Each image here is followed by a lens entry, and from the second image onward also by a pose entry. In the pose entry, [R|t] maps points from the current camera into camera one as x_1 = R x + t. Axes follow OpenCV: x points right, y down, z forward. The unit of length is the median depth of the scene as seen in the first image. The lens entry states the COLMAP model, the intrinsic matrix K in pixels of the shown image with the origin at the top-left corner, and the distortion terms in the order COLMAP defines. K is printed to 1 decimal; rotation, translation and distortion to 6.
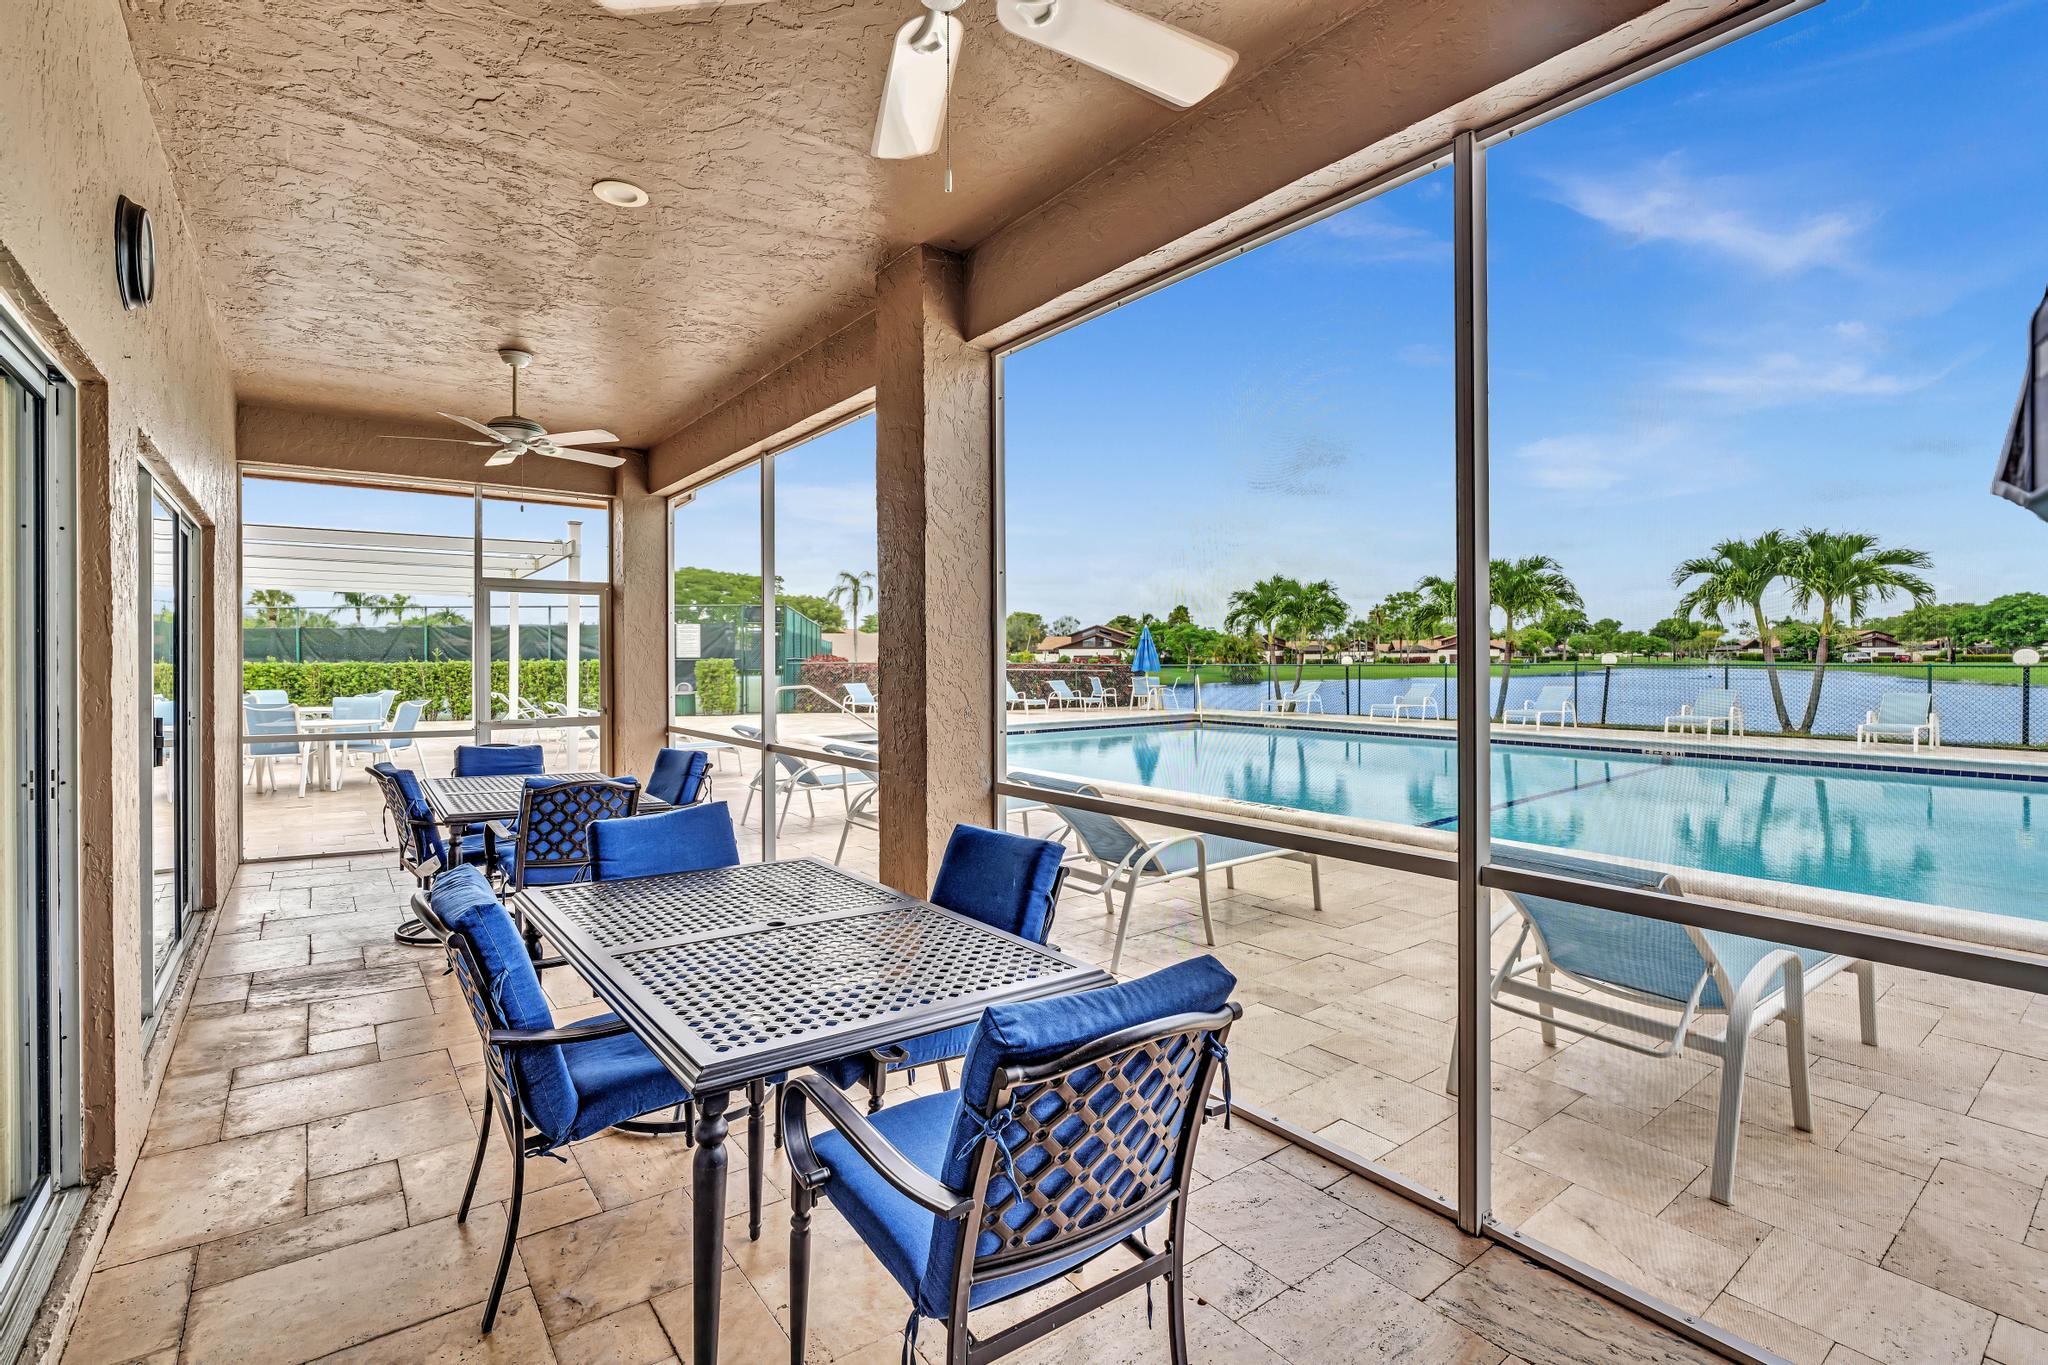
lens RADIAL K [[916.9, 0, 1030.0], [0, 916.9, 664.8], [0, 0, 1]] dist [0.004688, 0.000323]
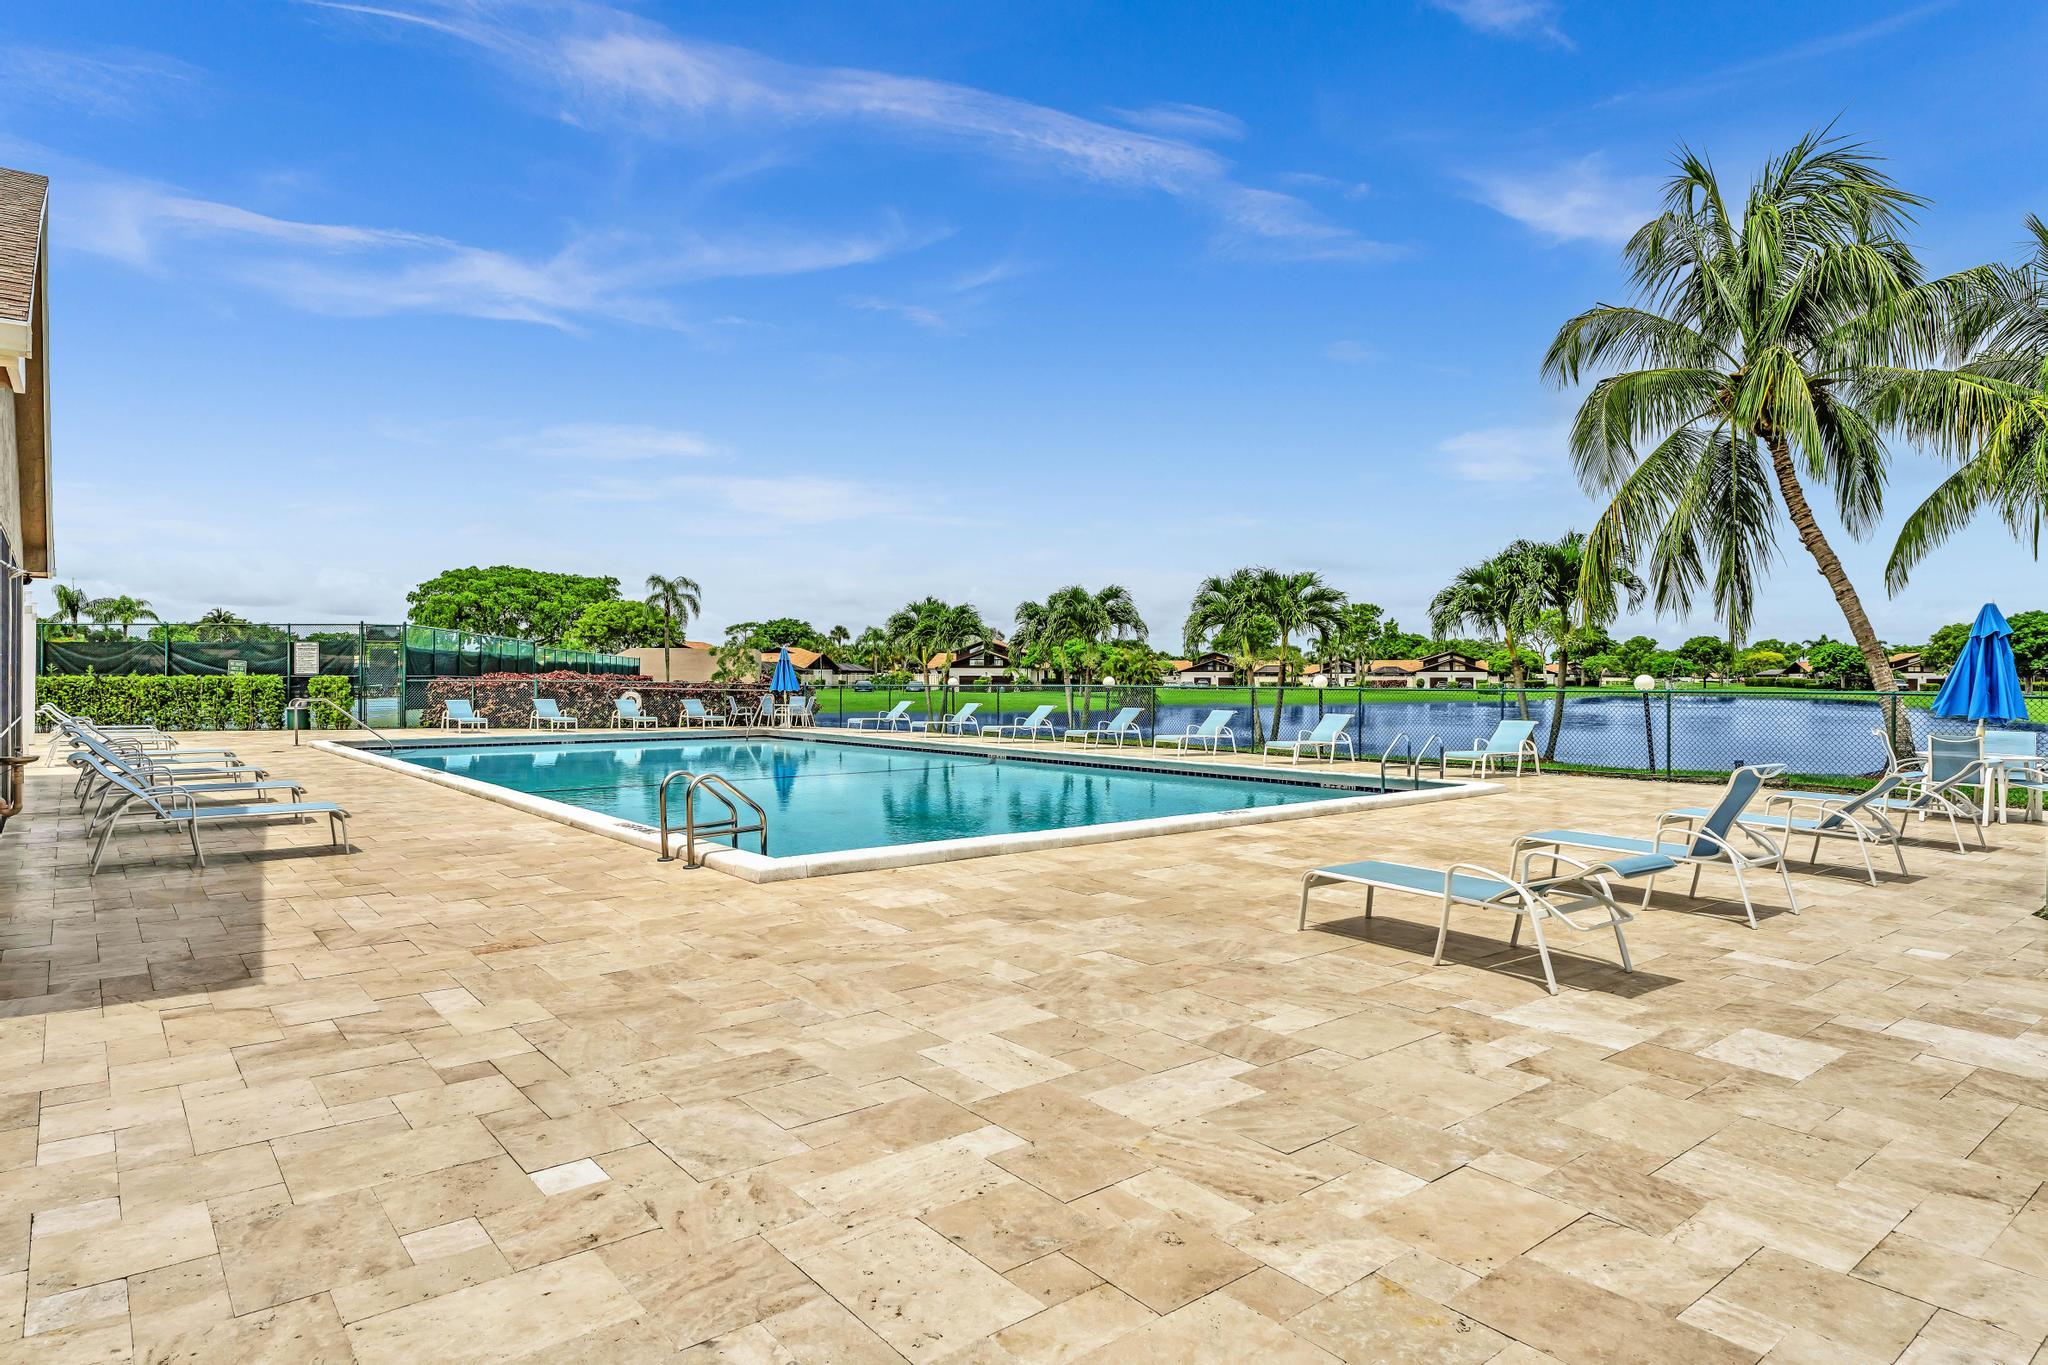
lens RADIAL K [[1171.4, 0, 1031.9], [0, 1171.4, 685.5], [0, 0, 1]] dist [0.002316, -0.001840]
pose [[0.999705, 0.006986, 0.023279, 0.352010], [-0.006946, 0.999974, -0.001817, 0.001641], [-0.023292, 0.001655, 0.999727, -0.299533]]
